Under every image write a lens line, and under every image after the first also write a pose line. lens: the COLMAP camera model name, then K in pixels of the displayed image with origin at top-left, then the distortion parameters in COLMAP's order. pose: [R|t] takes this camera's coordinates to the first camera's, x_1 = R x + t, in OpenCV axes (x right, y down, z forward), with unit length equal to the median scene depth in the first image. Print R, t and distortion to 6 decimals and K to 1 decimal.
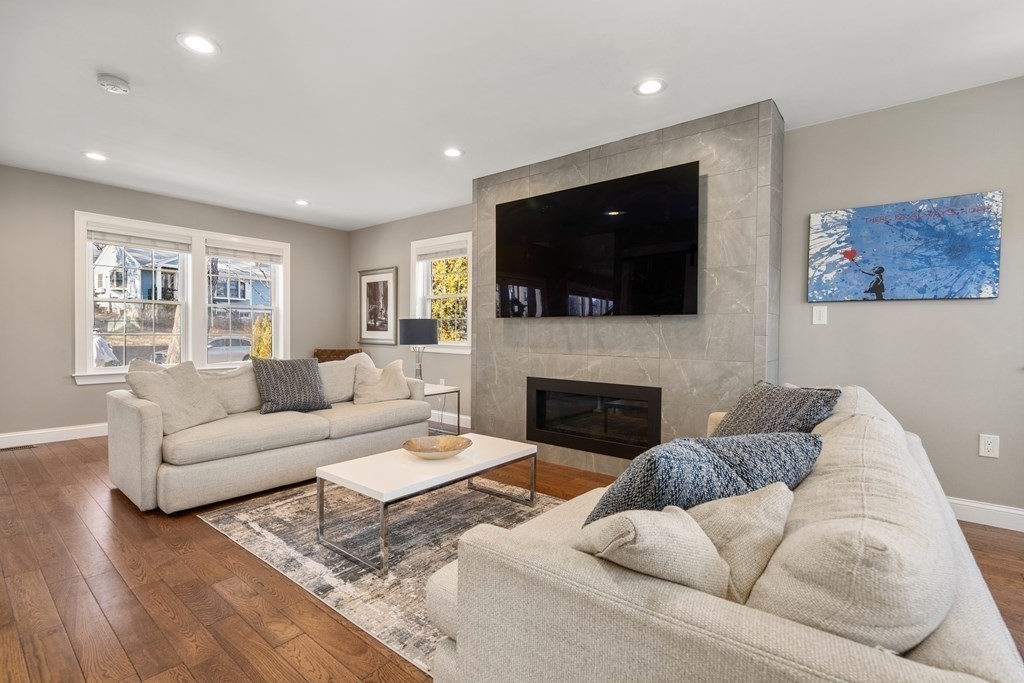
lens RADIAL K [[477.2, 0, 513.9], [0, 477.2, 335.0], [0, 0, 1]] dist [-0.001652, 0.000151]
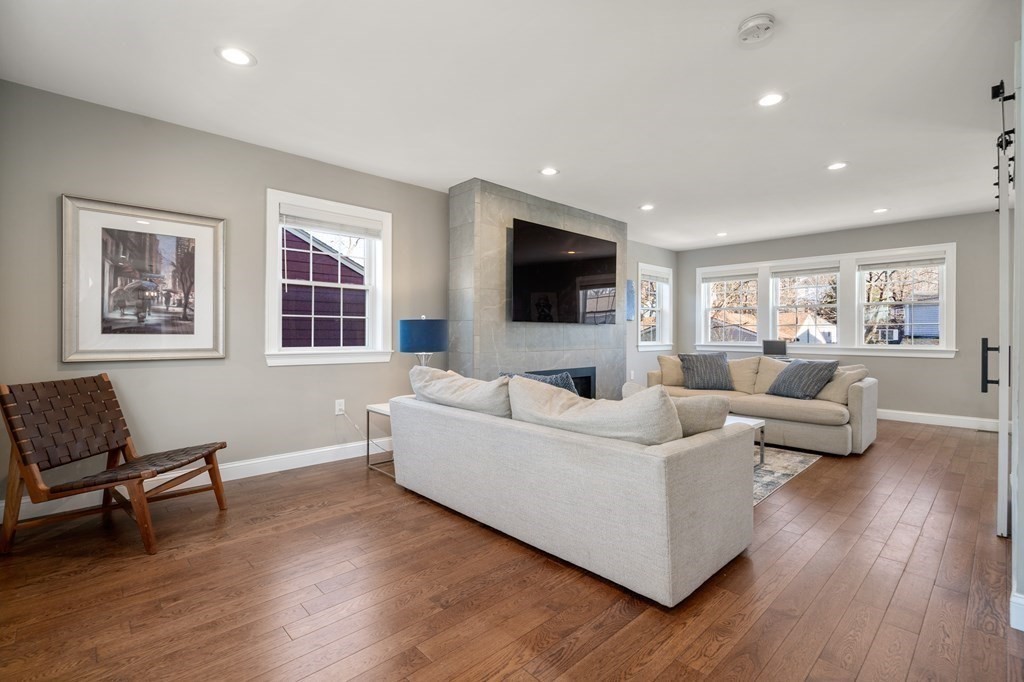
lens RADIAL K [[467.7, 0, 511.6], [0, 467.7, 335.4], [0, 0, 1]] dist [0.000103, 0.001209]
pose [[0.120624, -0.005275, 0.992684, -0.737934], [0.009219, 0.999949, 0.004194, -0.005392], [-0.992655, 0.008646, 0.120666, 0.587460]]
